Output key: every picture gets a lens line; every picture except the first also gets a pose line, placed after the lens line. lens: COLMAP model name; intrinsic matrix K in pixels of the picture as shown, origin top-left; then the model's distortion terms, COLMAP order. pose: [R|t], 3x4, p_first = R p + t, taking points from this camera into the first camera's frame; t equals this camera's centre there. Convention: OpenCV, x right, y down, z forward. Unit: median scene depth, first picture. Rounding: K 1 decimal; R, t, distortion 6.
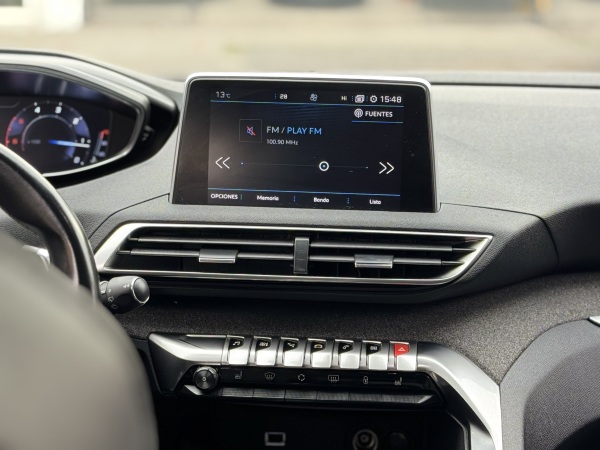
lens RADIAL K [[1234.8, 0, 299.5], [0, 1234.8, 225.6], [0, 0, 1]] dist [0.121556, 0.000000]
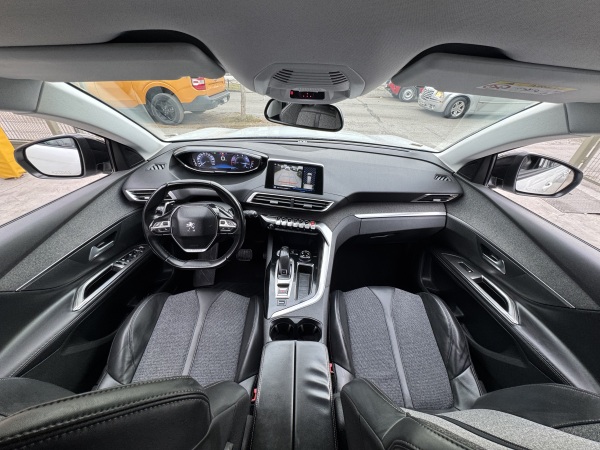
lens RADIAL K [[237.6, 0, 301.6], [0, 237.6, 225.0], [0, 0, 1]] dist [-0.007096, -0.000698]
pose [[0.997870, 0.062035, -0.020193, 0.058100], [-0.049545, 0.921972, 0.384073, -0.236530], [0.042443, -0.382255, 0.923082, 0.153863]]
